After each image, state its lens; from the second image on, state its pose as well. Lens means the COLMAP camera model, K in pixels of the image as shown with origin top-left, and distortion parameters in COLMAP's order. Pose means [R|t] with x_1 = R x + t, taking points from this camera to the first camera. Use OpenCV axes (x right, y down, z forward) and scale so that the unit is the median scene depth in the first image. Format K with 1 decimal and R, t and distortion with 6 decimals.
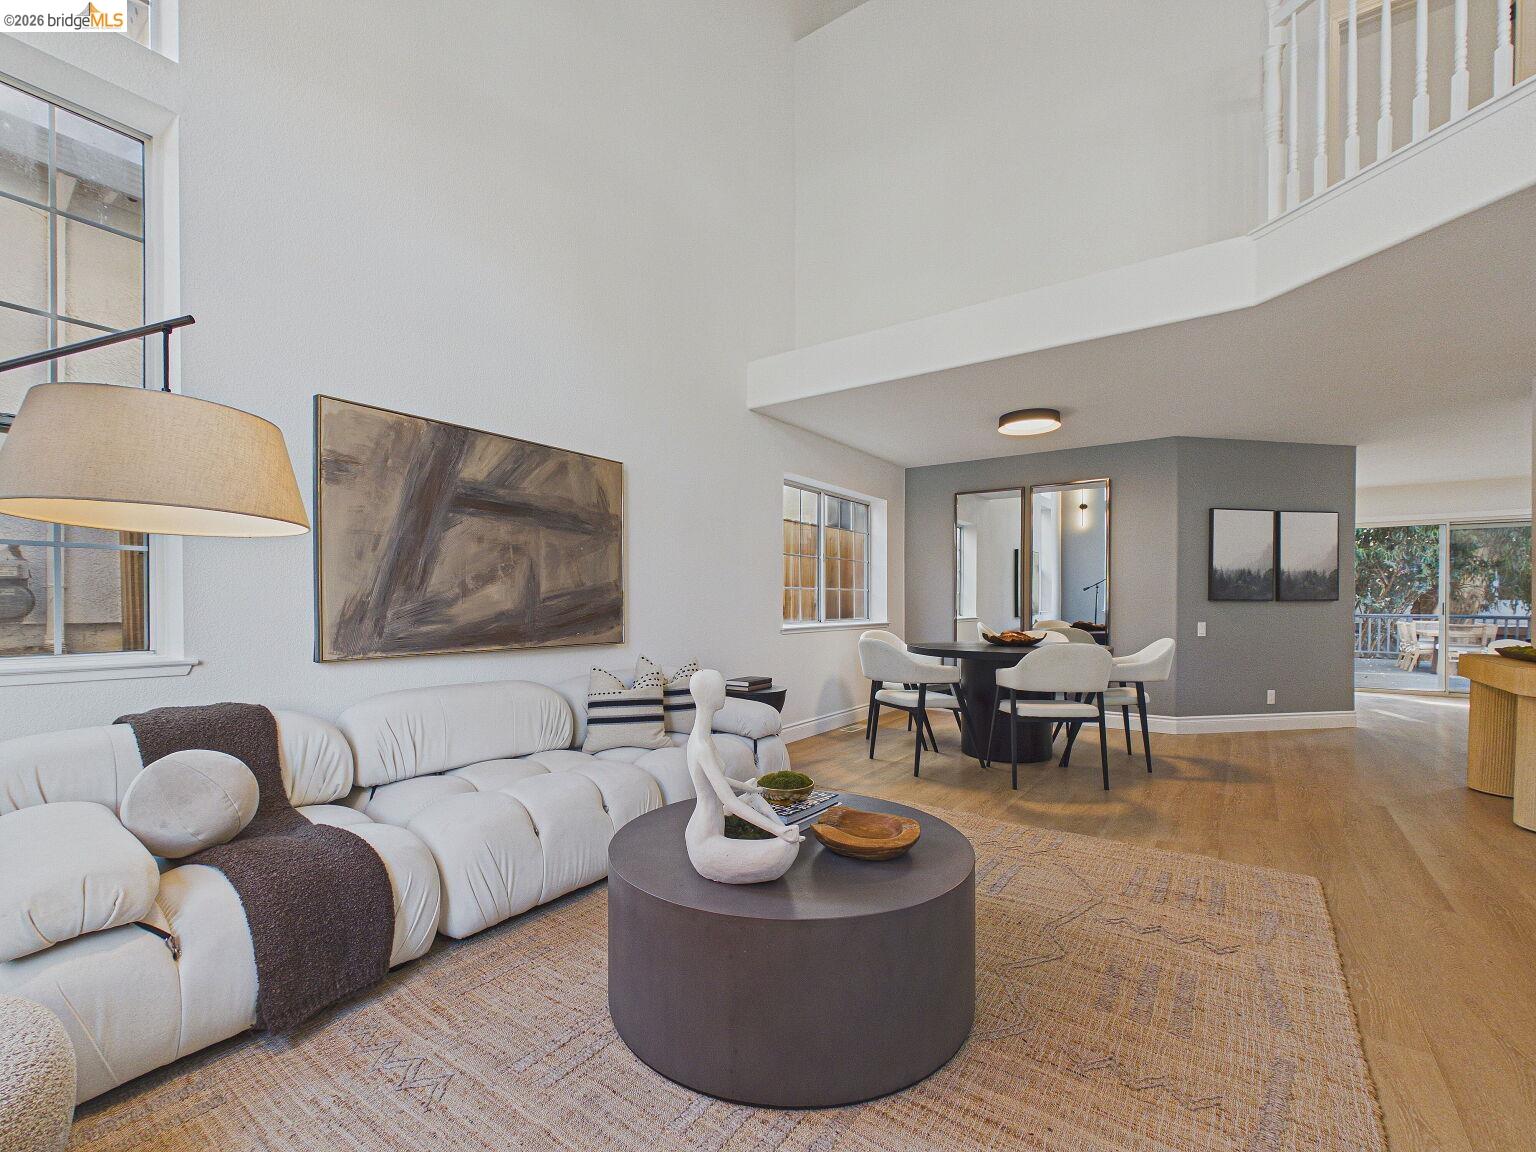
lens RADIAL K [[666.3, 0, 775.1], [0, 666.3, 608.5], [0, 0, 1]] dist [0.001303, 0.000353]
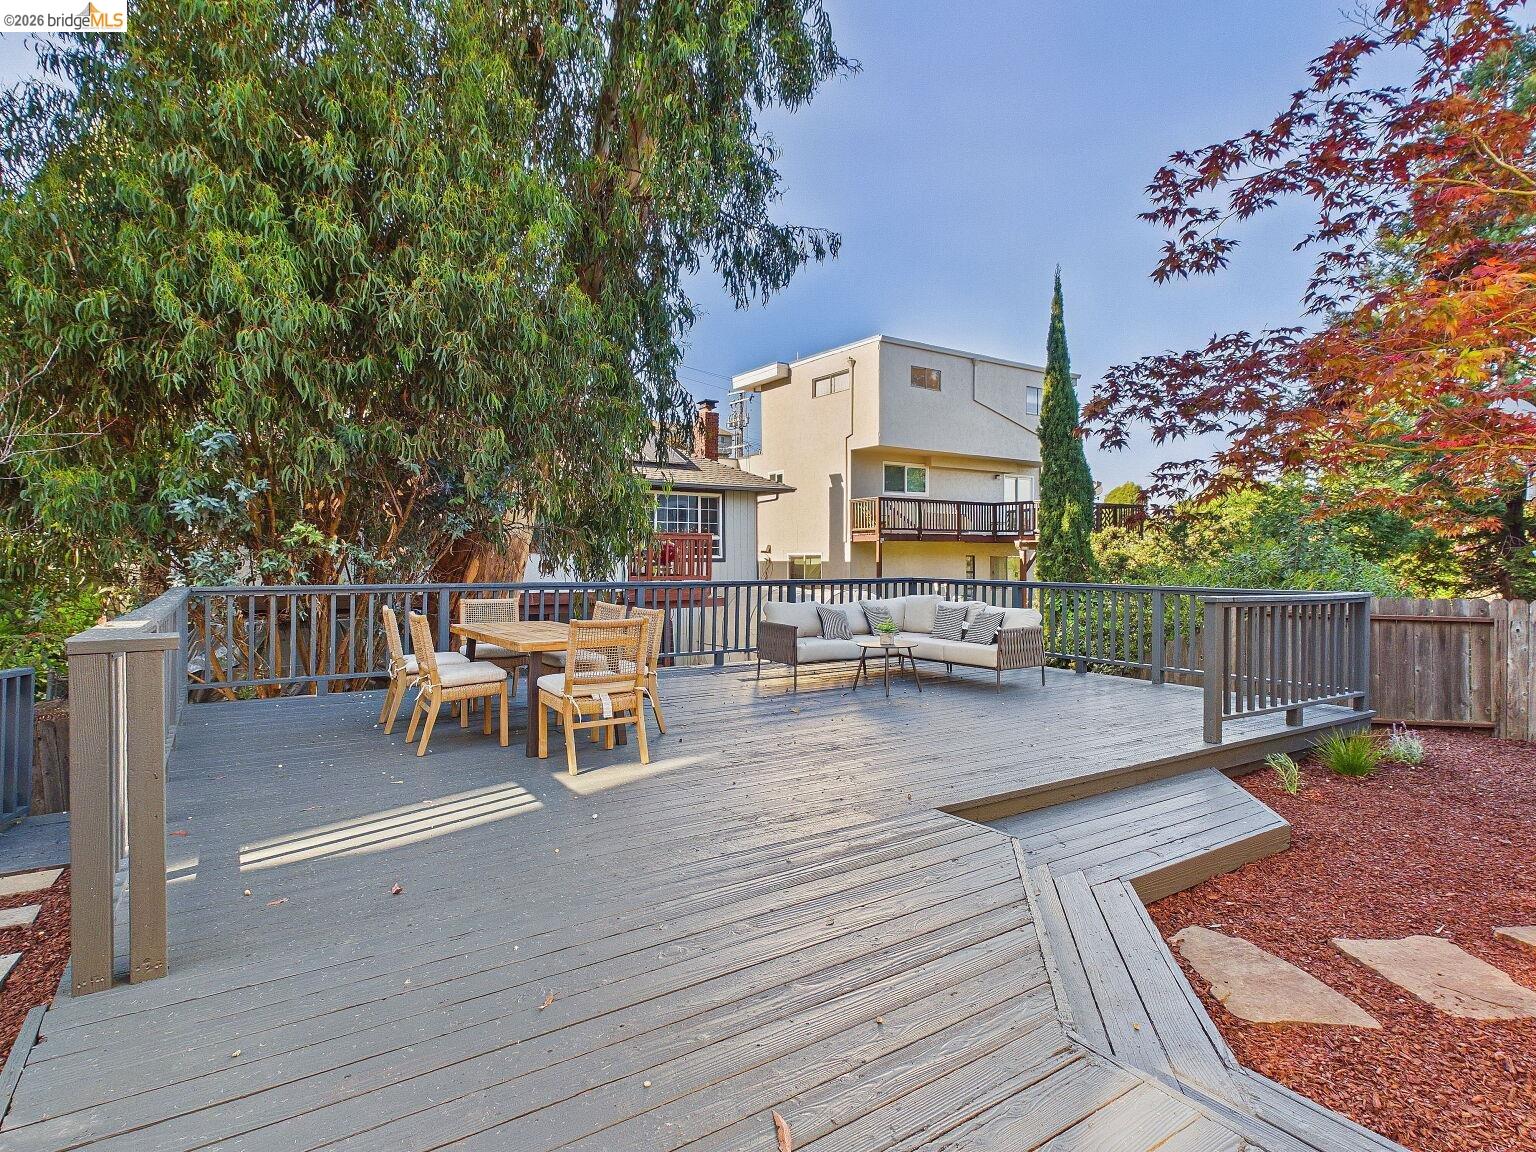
lens RADIAL K [[802.7, 0, 743.7], [0, 802.7, 544.0], [0, 0, 1]] dist [0.003519, 0.000592]
pose [[0.366165, 0.013441, 0.930453, 1.232231], [0.009179, 0.999795, -0.018054, -0.014995], [-0.930505, 0.015151, 0.365966, 1.446633]]
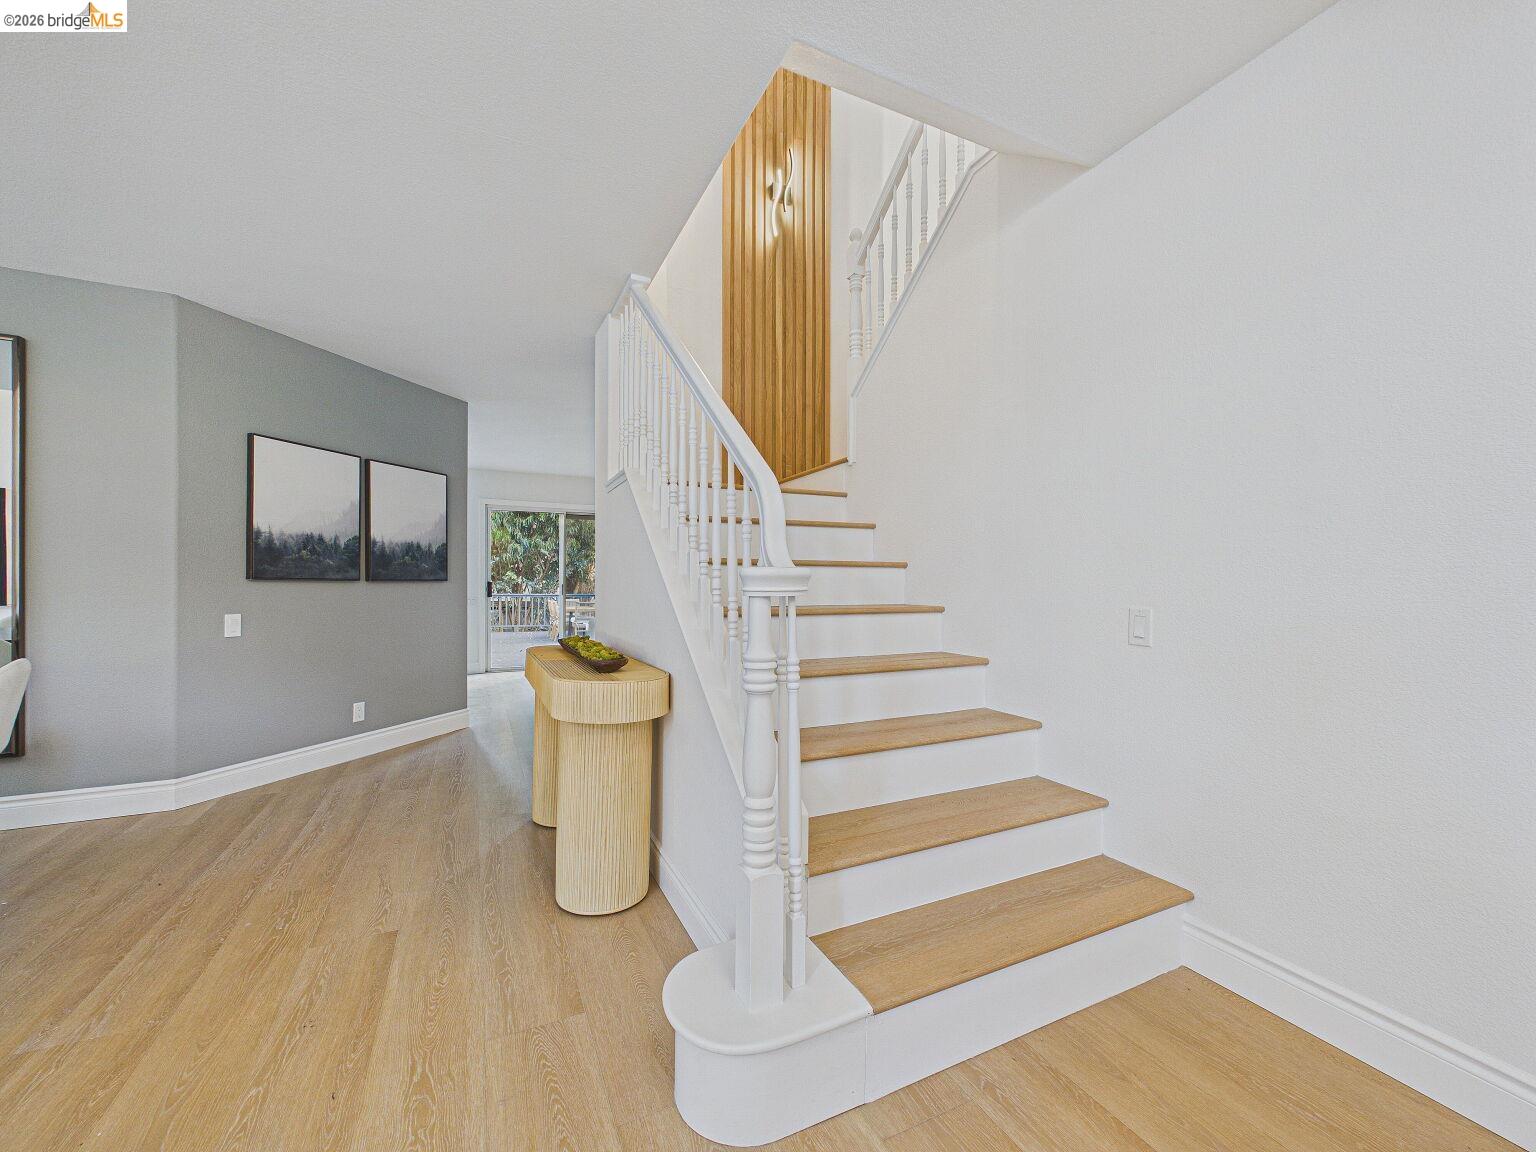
lens RADIAL K [[619.2, 0, 770.6], [0, 619.2, 580.5], [0, 0, 1]] dist [0.001395, -0.000076]
pose [[0.479782, 0.006476, 0.877364, 0.300312], [0.006941, 0.999913, -0.011176, -0.000522], [-0.877360, 0.011452, 0.479696, 0.227651]]
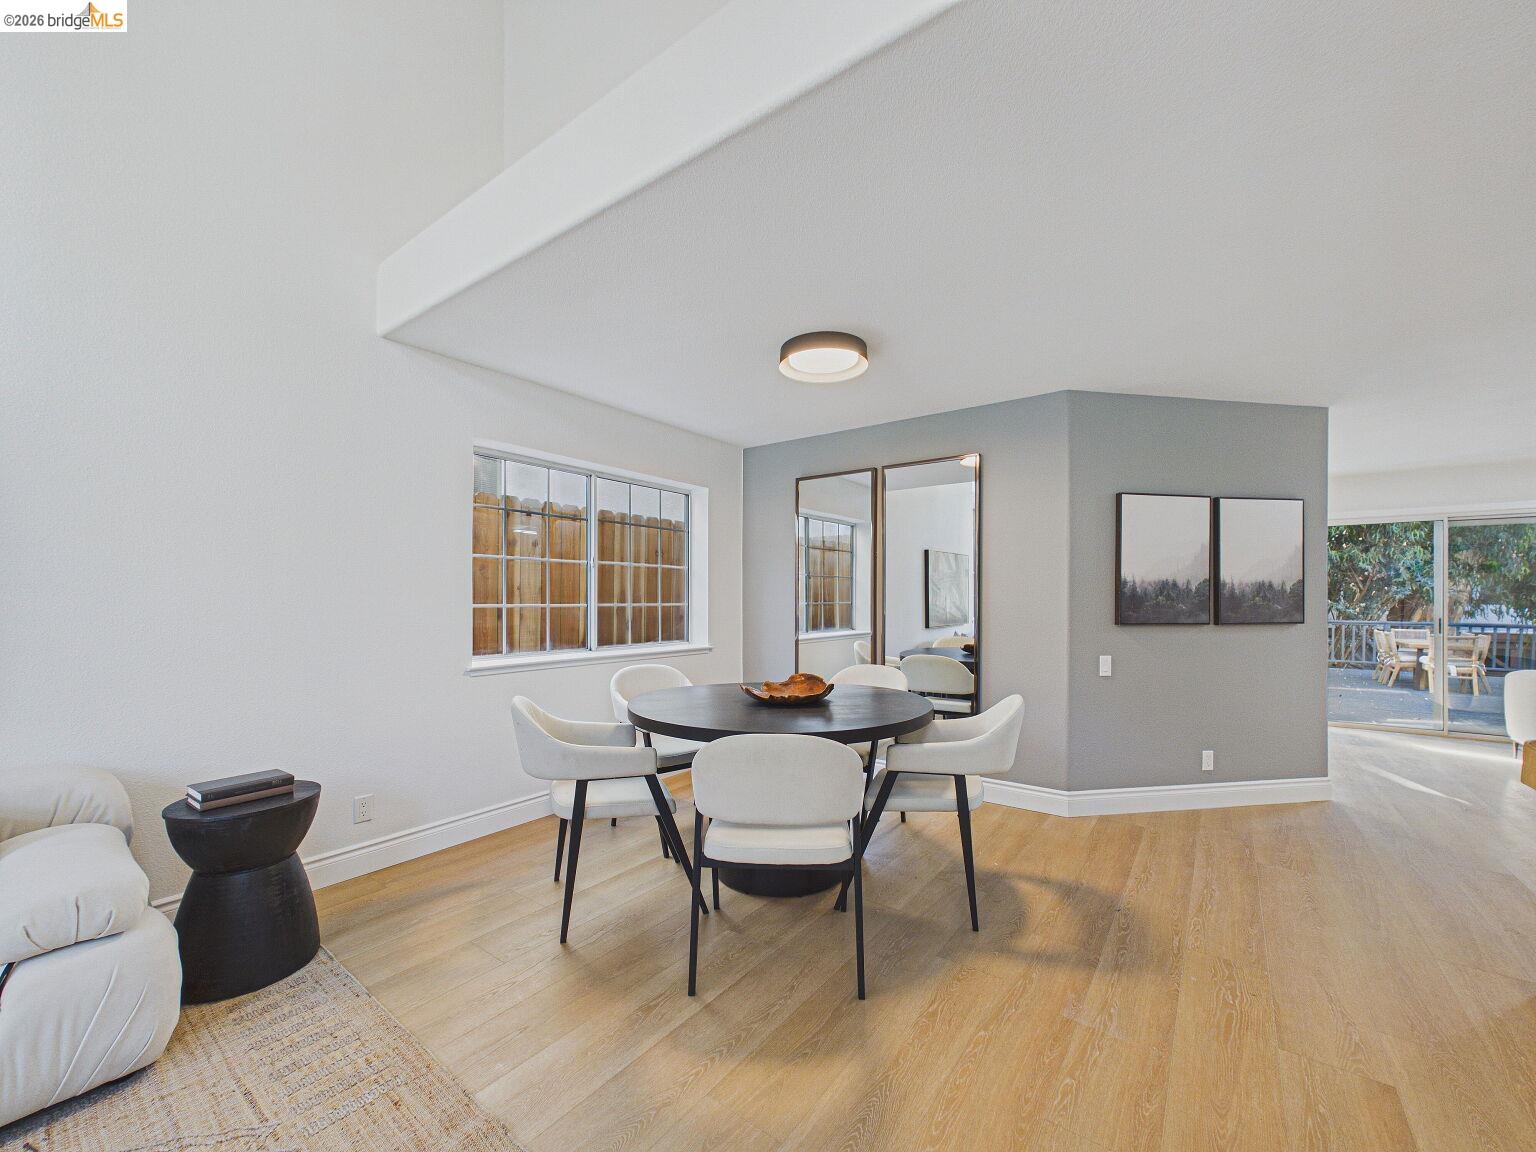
lens RADIAL K [[619.2, 0, 766.4], [0, 619.2, 601.7], [0, 0, 1]] dist [0.001395, -0.000076]
pose [[0.999804, 0.001655, -0.019736, 0.238539], [-0.001805, 0.999970, -0.007578, -0.024543], [0.019723, 0.007612, 0.999777, 0.275060]]
